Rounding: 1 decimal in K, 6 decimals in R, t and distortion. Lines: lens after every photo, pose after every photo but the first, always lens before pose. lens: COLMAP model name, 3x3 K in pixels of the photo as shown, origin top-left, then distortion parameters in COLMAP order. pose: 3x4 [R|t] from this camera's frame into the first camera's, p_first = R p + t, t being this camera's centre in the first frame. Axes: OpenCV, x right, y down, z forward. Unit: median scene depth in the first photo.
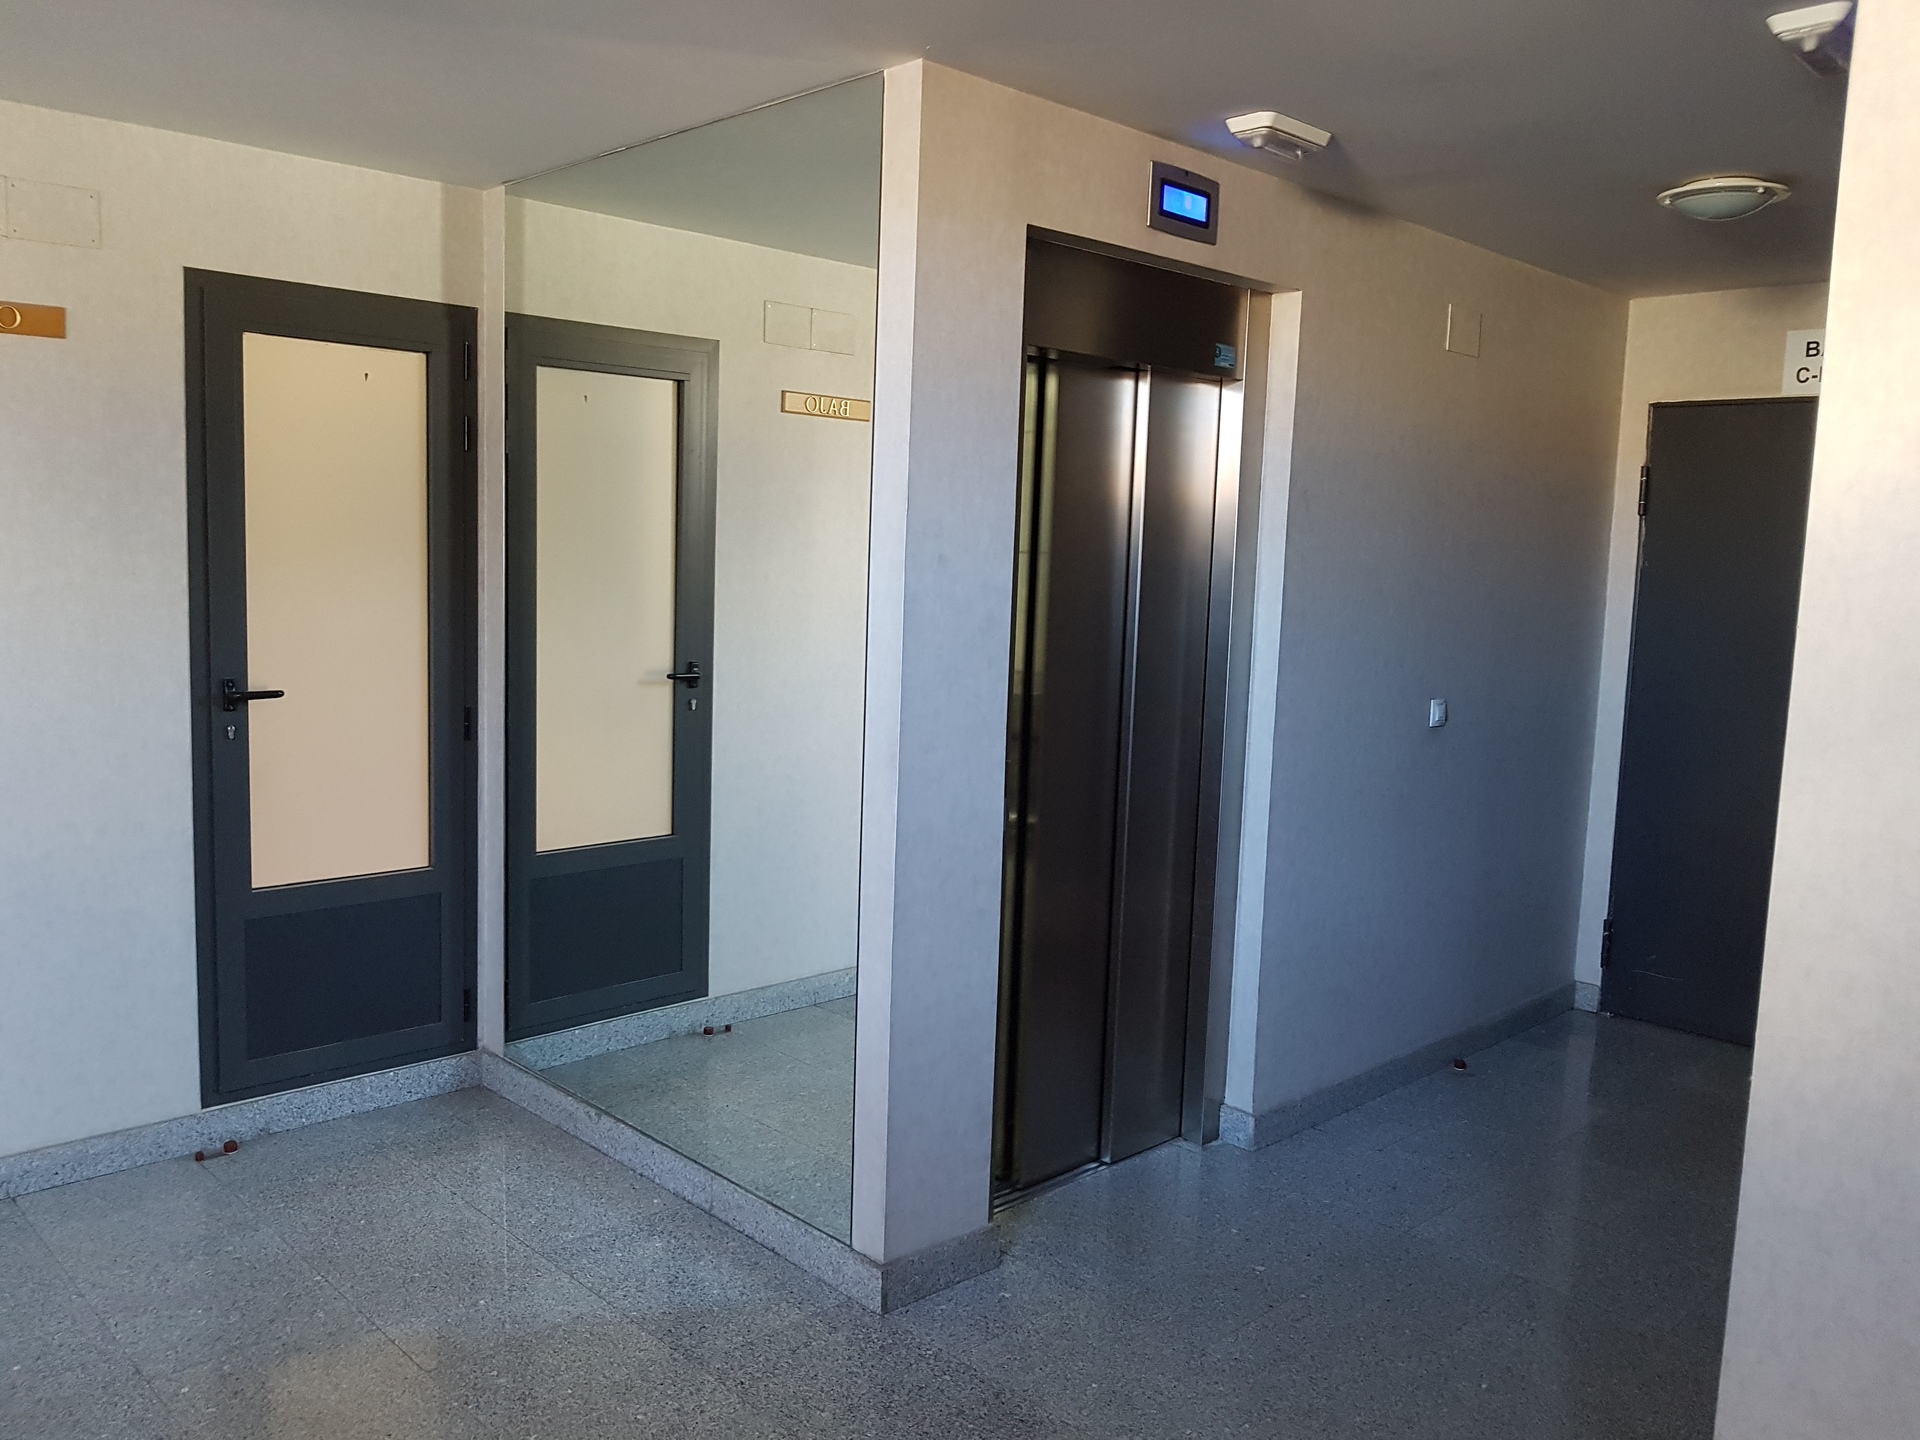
lens RADIAL K [[1522.6, 0, 959.8], [0, 1522.6, 733.2], [0, 0, 1]] dist [-0.010685, 0.000591]
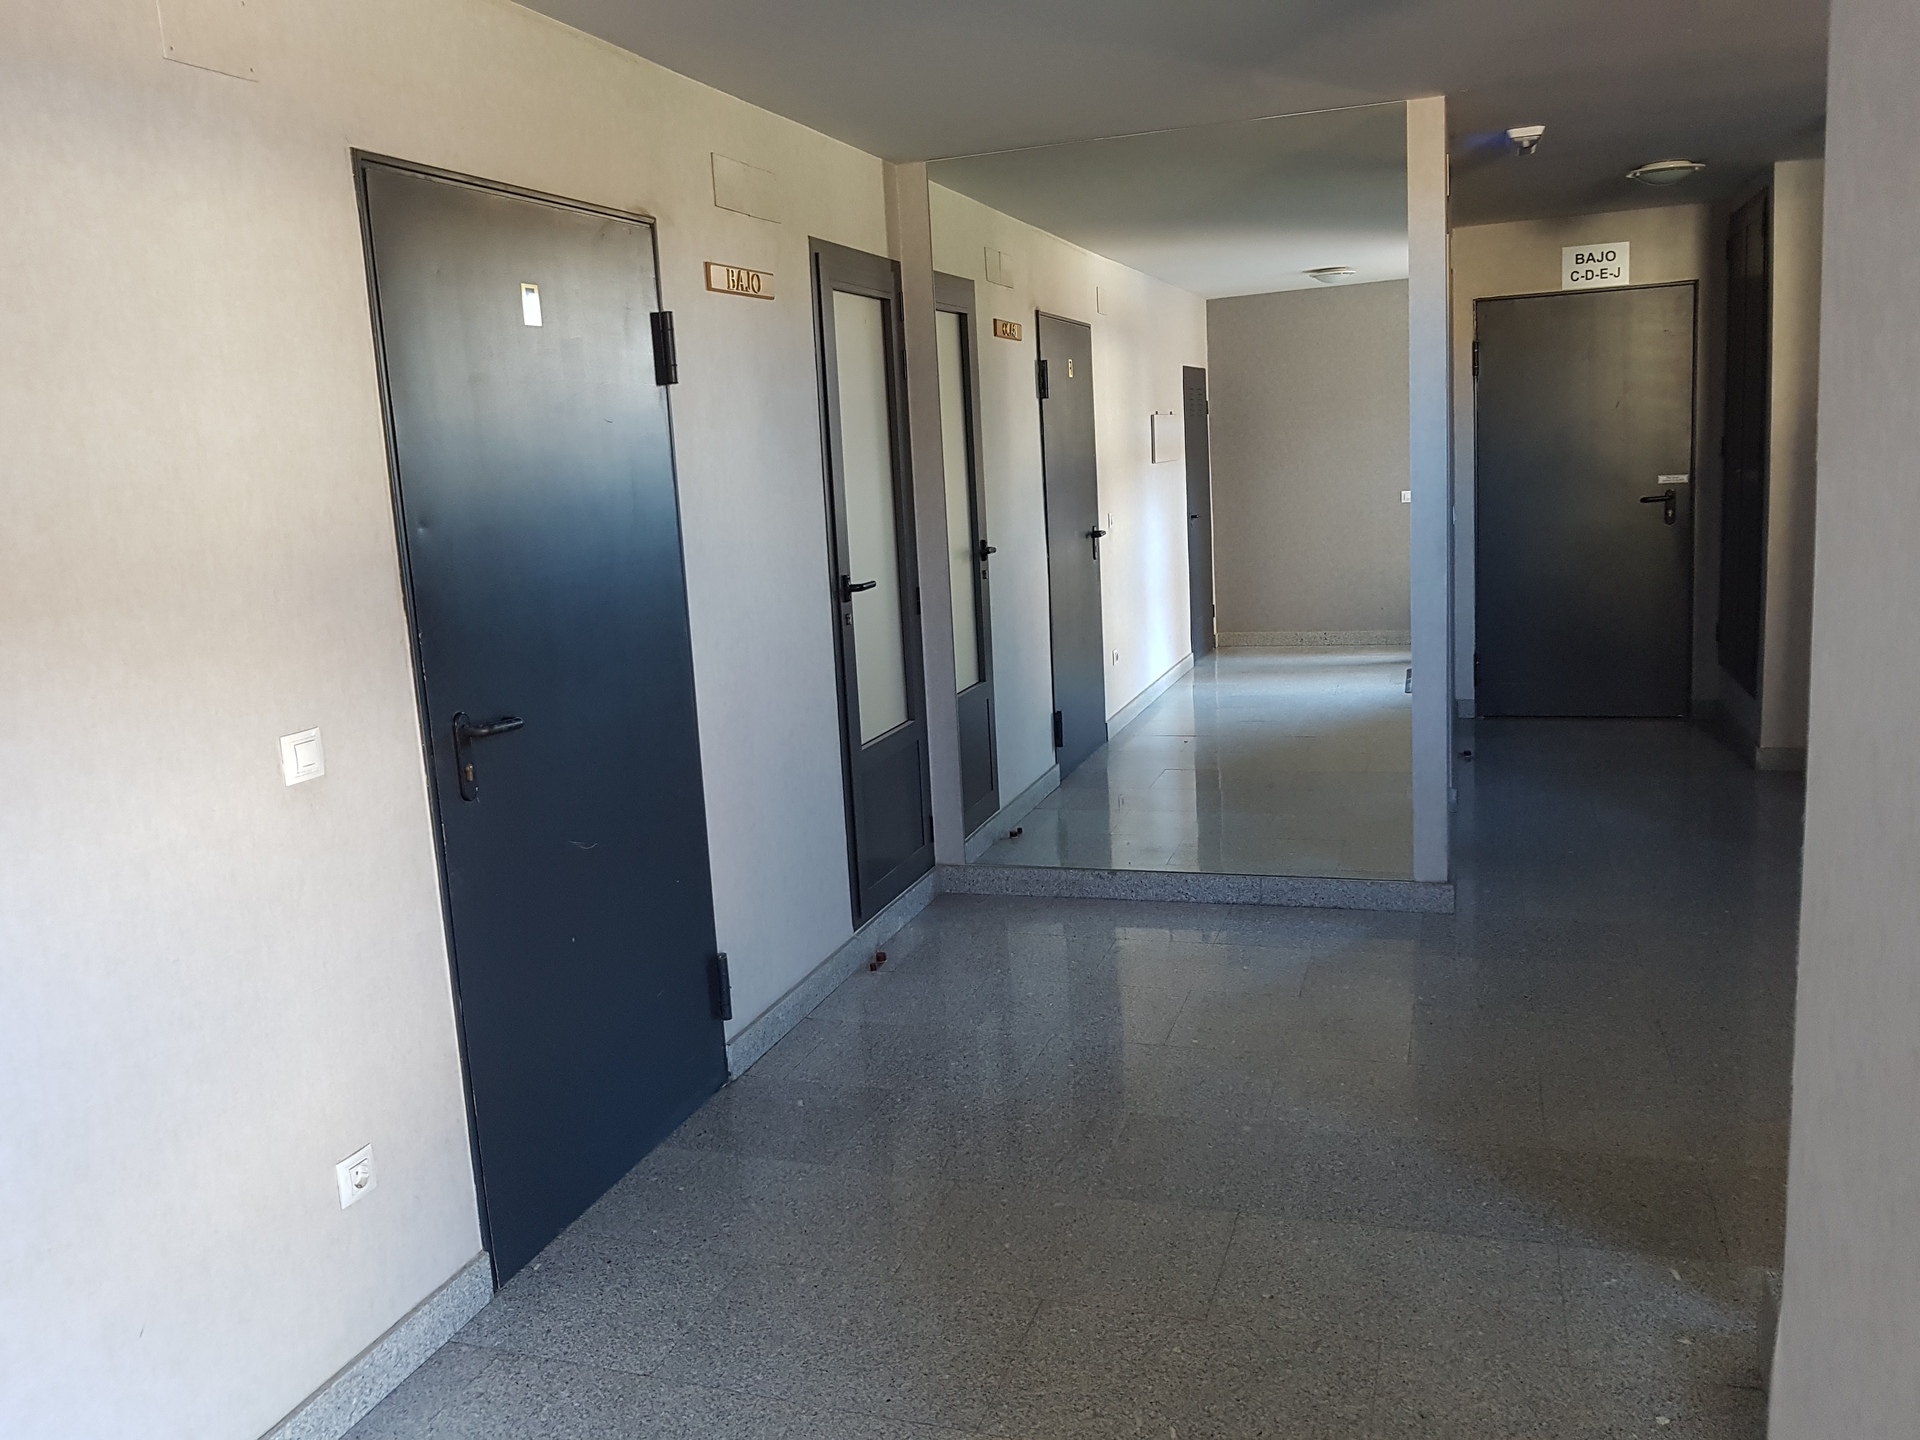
lens RADIAL K [[1522.6, 0, 956.6], [0, 1522.6, 706.0], [0, 0, 1]] dist [-0.010685, 0.000591]
pose [[0.884122, -0.160540, 0.438811, -0.927132], [0.143054, 0.987028, 0.072880, -0.008596], [-0.444819, -0.001661, 0.895619, -0.129816]]
